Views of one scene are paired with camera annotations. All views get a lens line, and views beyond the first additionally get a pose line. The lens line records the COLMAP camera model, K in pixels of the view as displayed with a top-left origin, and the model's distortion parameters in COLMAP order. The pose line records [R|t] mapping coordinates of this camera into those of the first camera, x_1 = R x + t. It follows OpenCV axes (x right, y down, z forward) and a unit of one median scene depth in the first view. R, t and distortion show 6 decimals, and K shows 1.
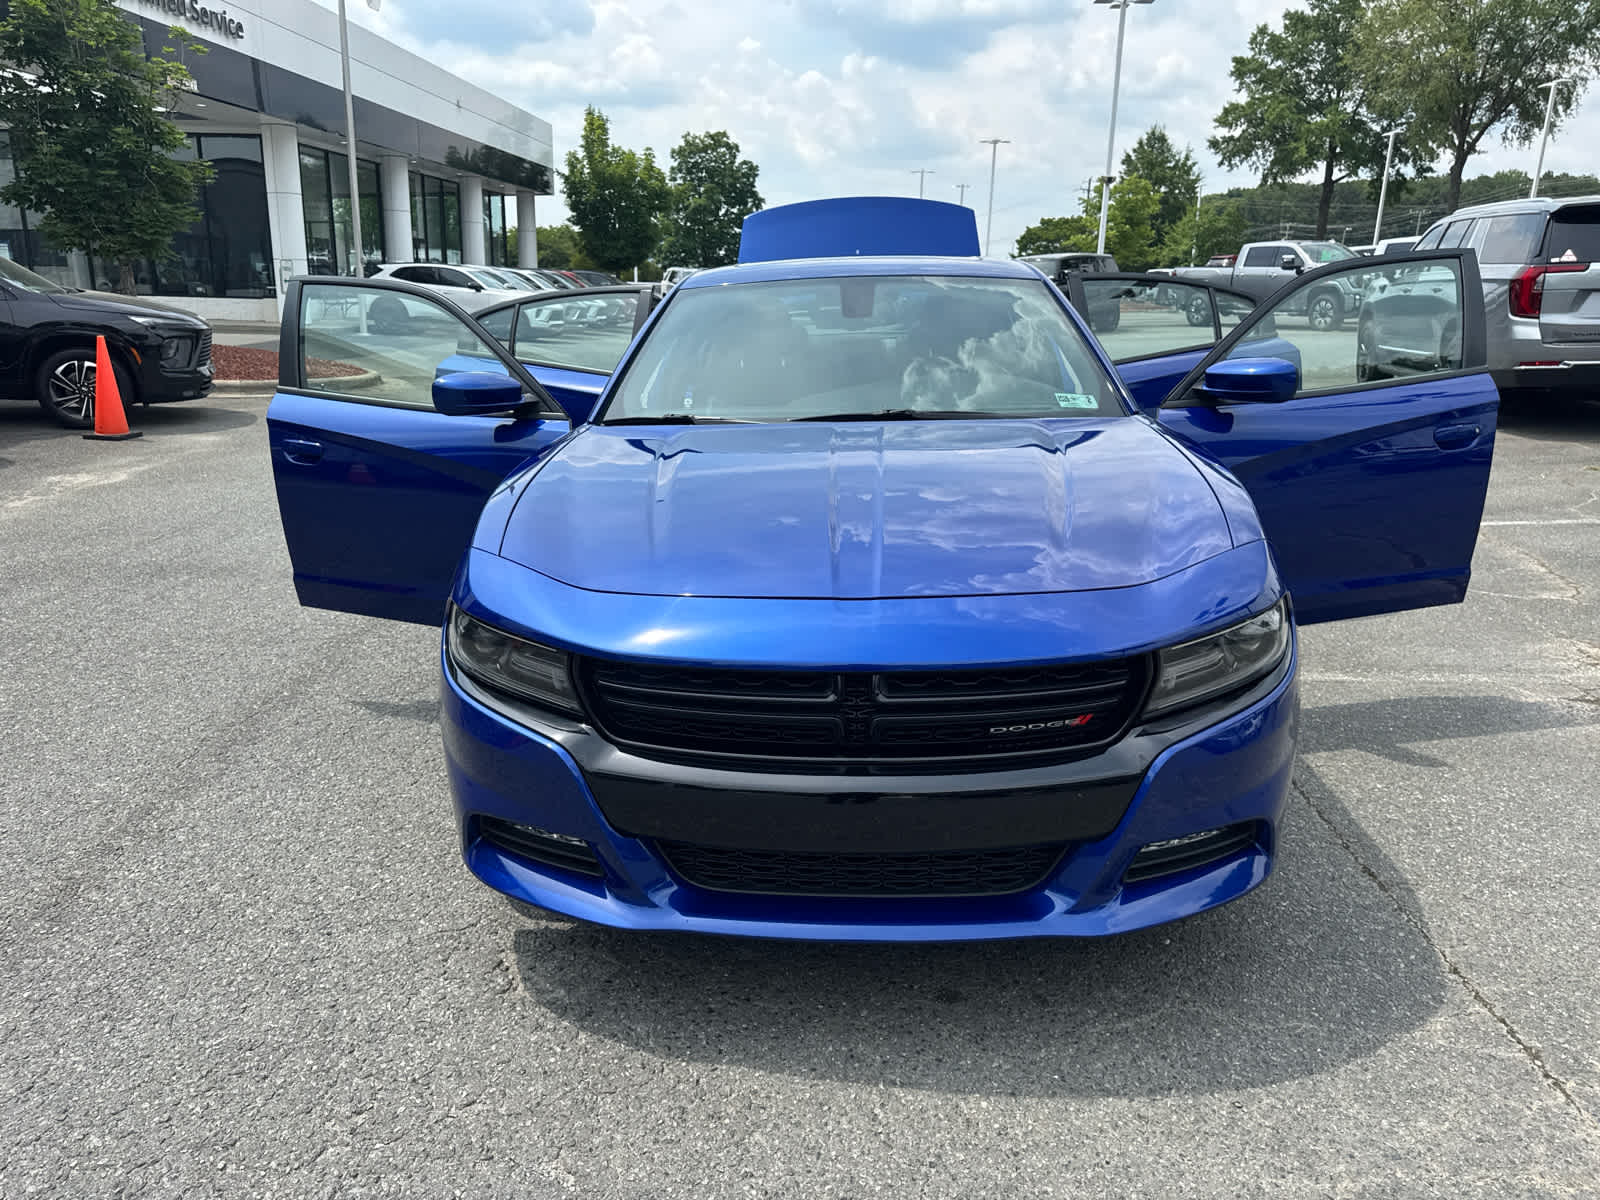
lens RADIAL K [[1114.4, 0, 787.6], [0, 1114.4, 619.4], [0, 0, 1]] dist [0.014098, -0.016725]
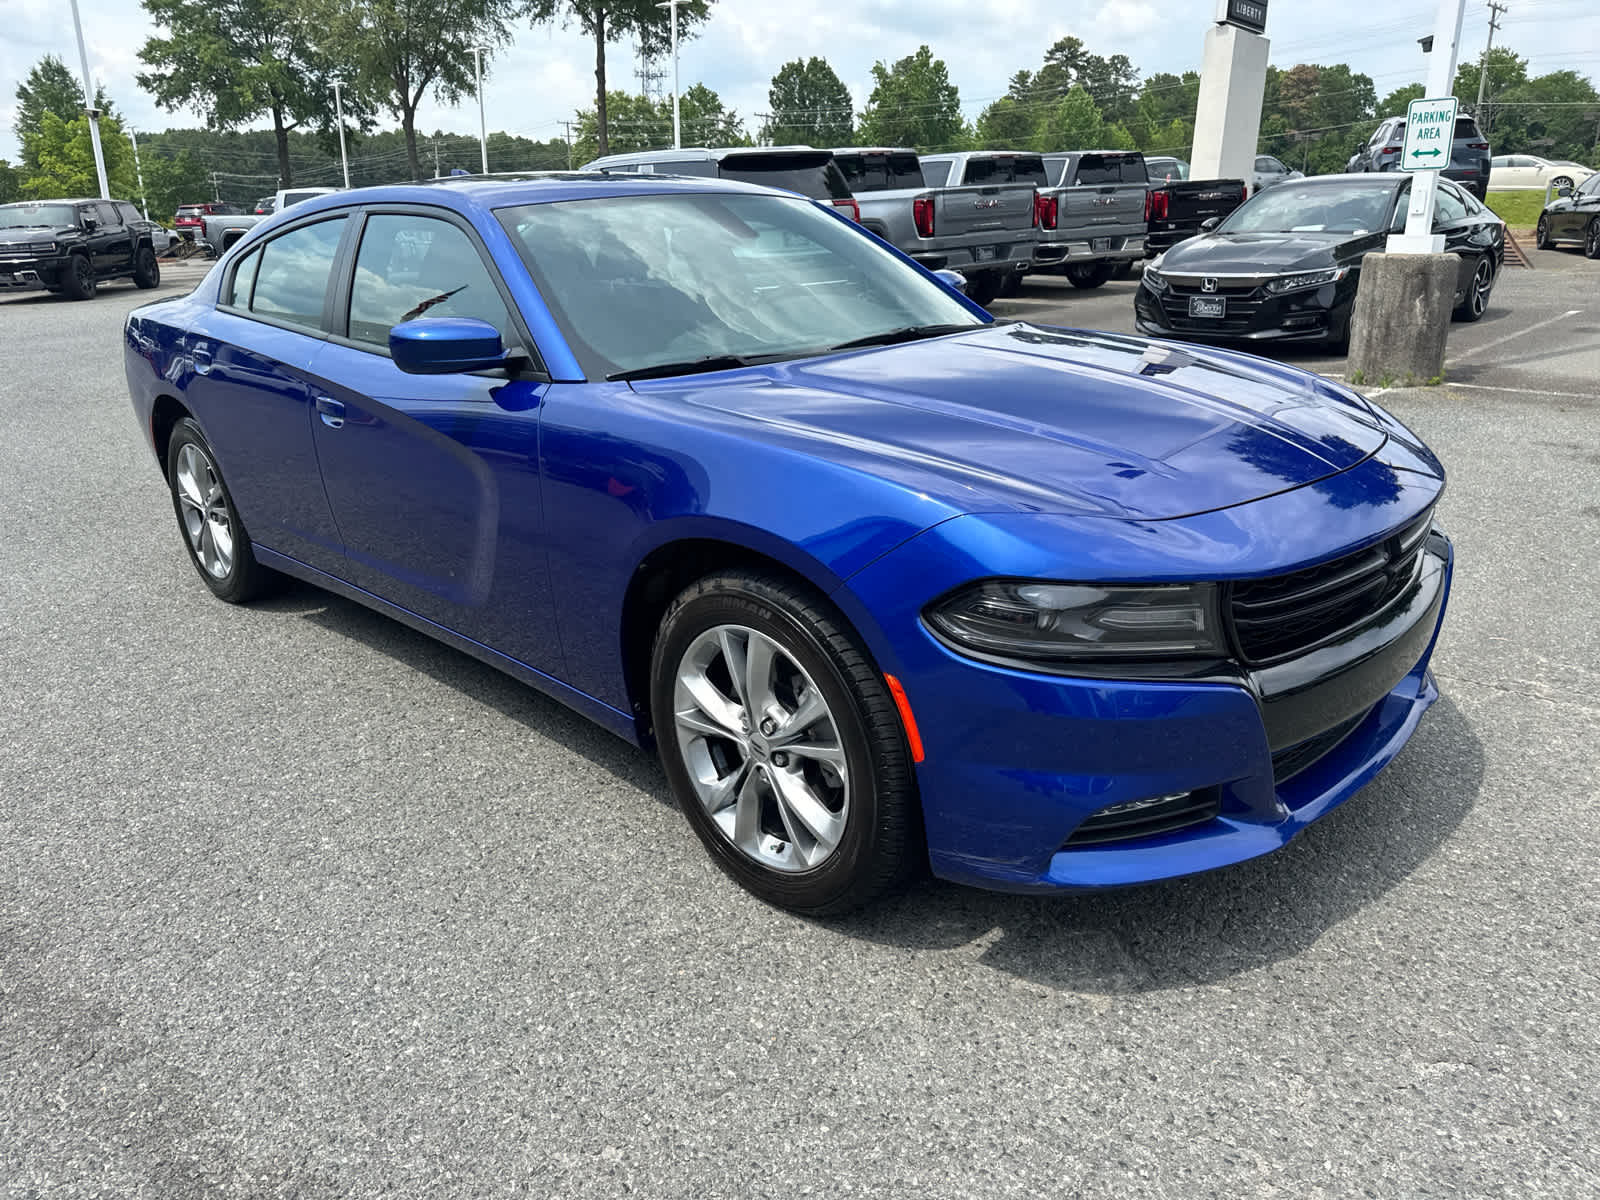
lens RADIAL K [[1114.4, 0, 792.4], [0, 1114.4, 612.7], [0, 0, 1]] dist [0.014098, -0.016725]
pose [[0.664711, -0.254478, 0.702425, -0.703995], [0.230111, 0.964229, 0.131570, -0.098168], [-0.710780, 0.074180, 0.699492, 0.398195]]
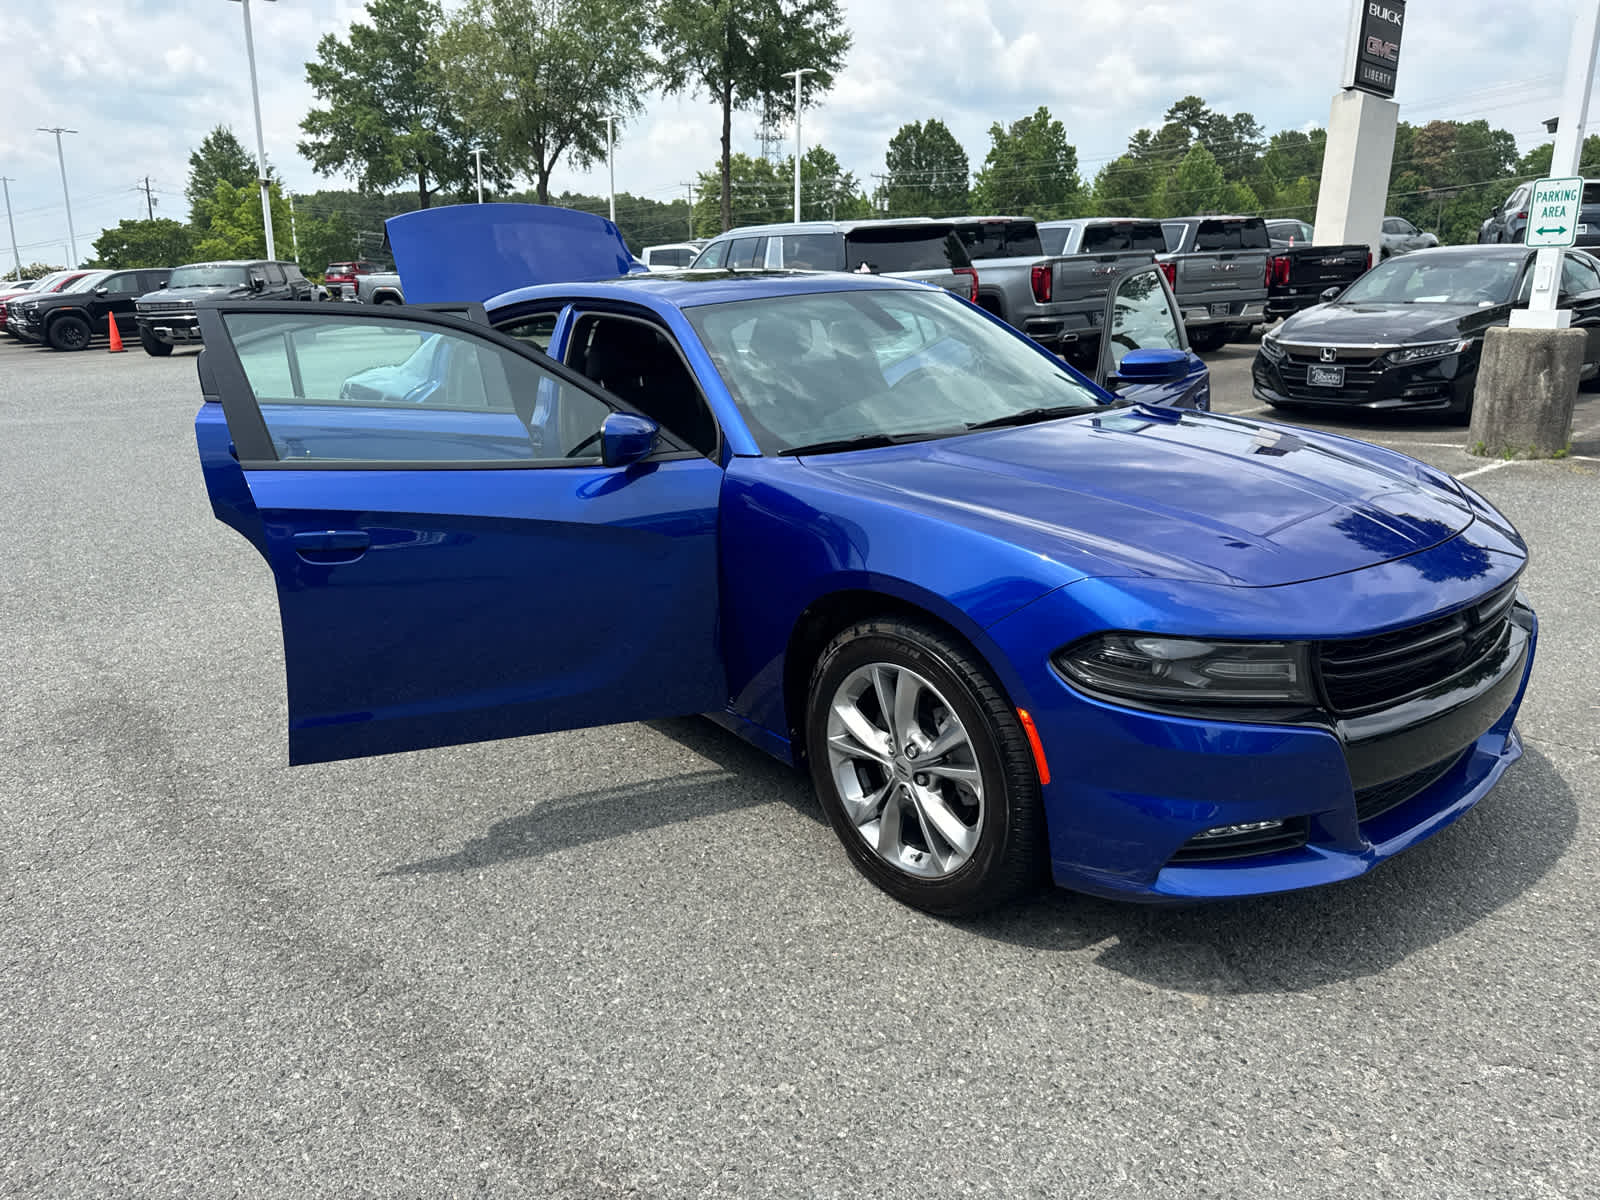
lens RADIAL K [[1114.4, 0, 785.0], [0, 1114.4, 612.9], [0, 0, 1]] dist [0.014098, -0.016725]
pose [[0.737734, -0.199897, 0.644817, -0.825524], [0.206668, 0.976171, 0.066170, -0.115243], [-0.642679, 0.084447, 0.761467, 0.326048]]
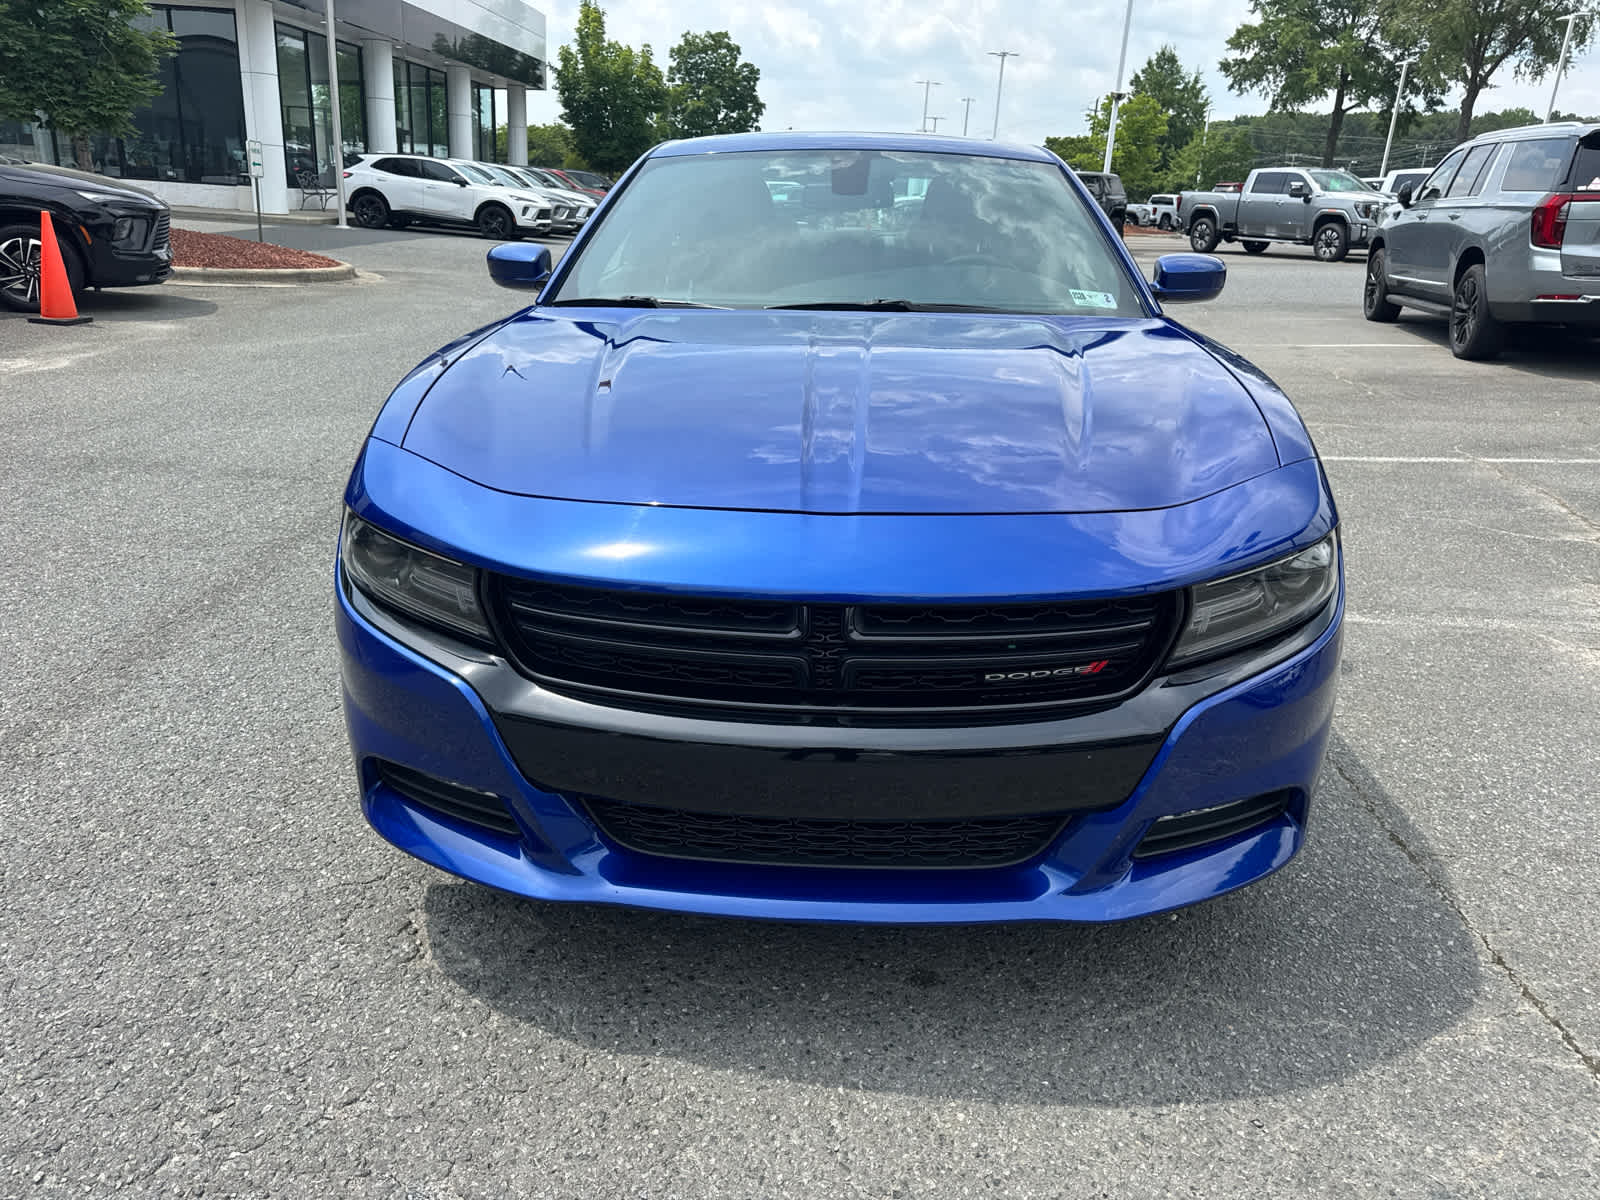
lens RADIAL K [[1114.4, 0, 804.3], [0, 1114.4, 603.5], [0, 0, 1]] dist [0.014098, -0.016725]
pose [[0.999204, 0.029635, 0.026689, 0.014453], [-0.031123, 0.997878, 0.057195, 0.000735], [-0.024937, -0.057981, 0.998006, 0.112716]]
